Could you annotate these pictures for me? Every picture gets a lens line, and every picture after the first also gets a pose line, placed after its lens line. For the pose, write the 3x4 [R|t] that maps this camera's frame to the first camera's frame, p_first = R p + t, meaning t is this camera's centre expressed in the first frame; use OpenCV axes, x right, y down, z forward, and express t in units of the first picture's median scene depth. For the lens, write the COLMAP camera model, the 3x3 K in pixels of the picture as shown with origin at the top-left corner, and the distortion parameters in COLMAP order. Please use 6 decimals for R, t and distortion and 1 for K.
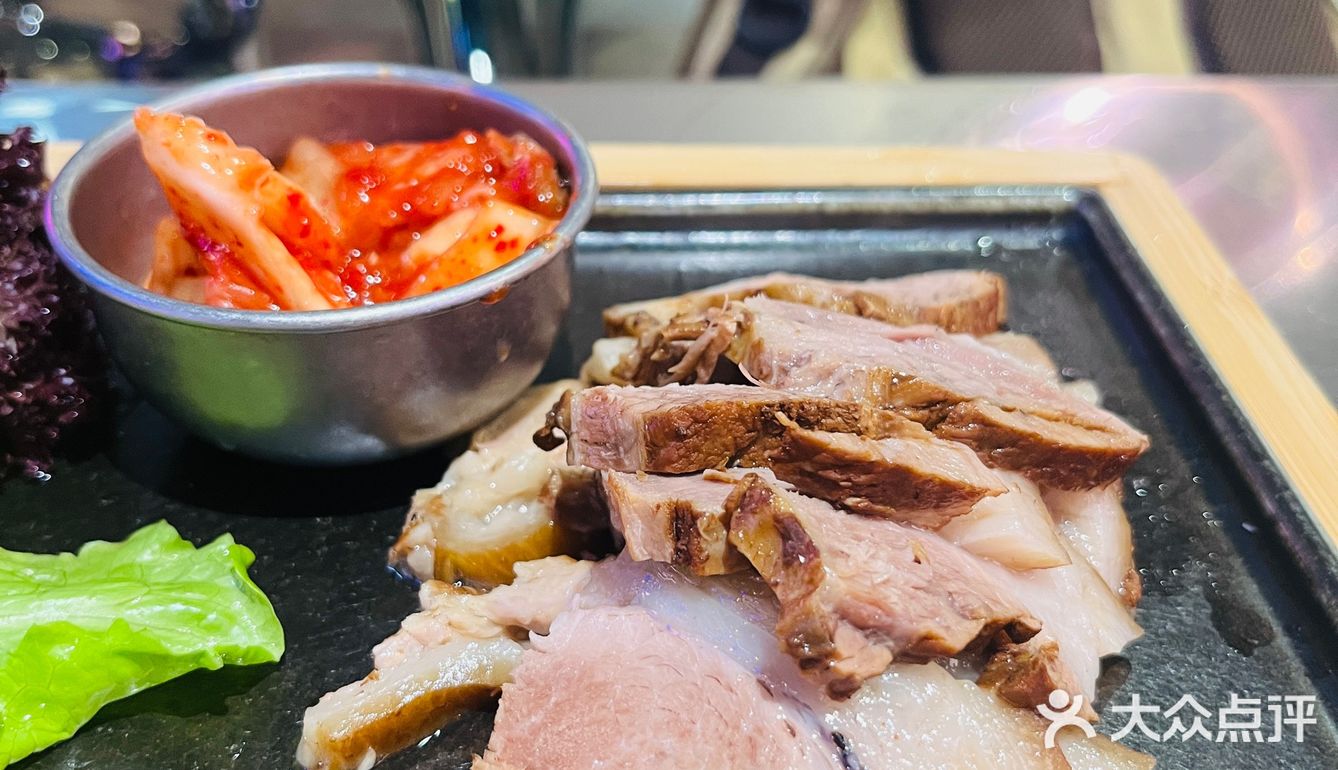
lens RADIAL K [[1440.9, 0, 668.6], [0, 1440.9, 445.7], [0, 0, 1]] dist [0.003420, 0.007663]
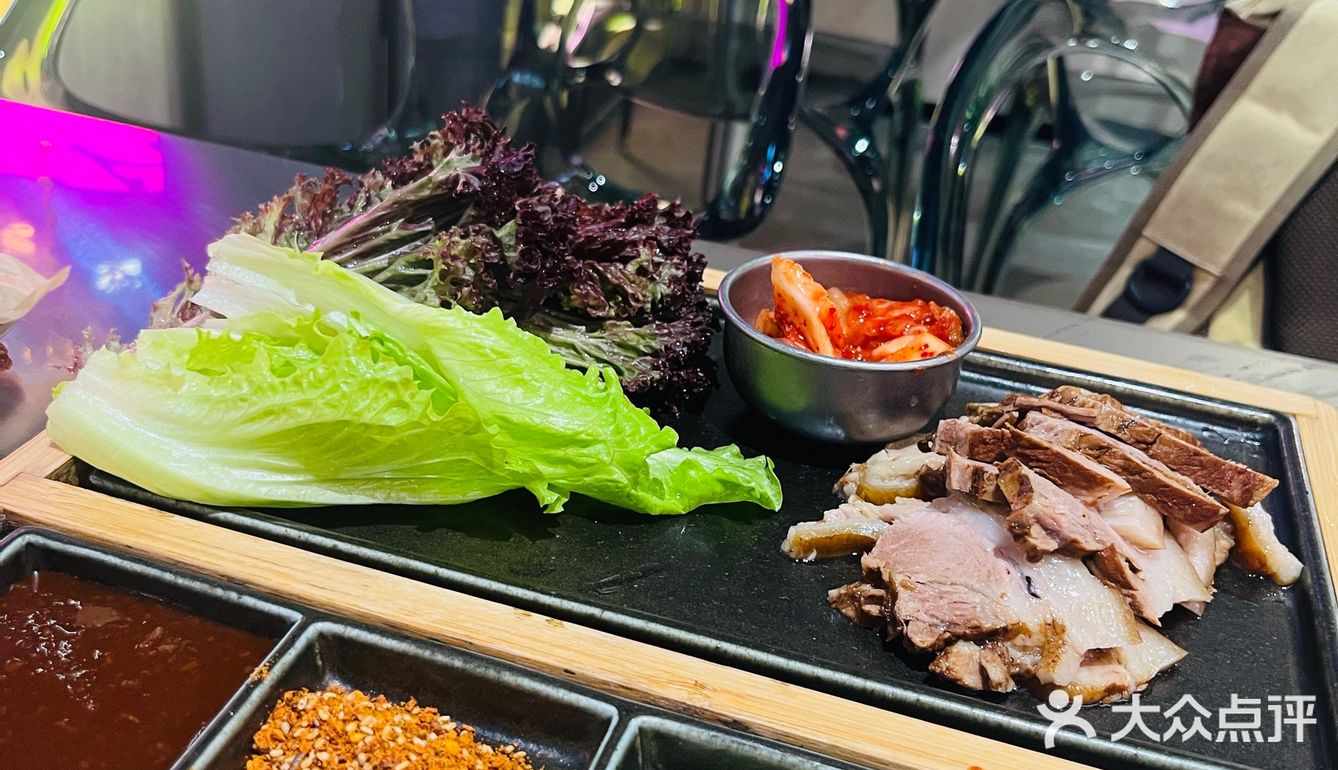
lens RADIAL K [[1440.9, 0, 668.6], [0, 1440.9, 445.7], [0, 0, 1]] dist [0.003420, 0.007663]
pose [[0.937816, 0.223445, -0.265656, 0.112778], [-0.258957, 0.959975, -0.106725, 0.295631], [0.231176, 0.168882, 0.958142, -1.000375]]
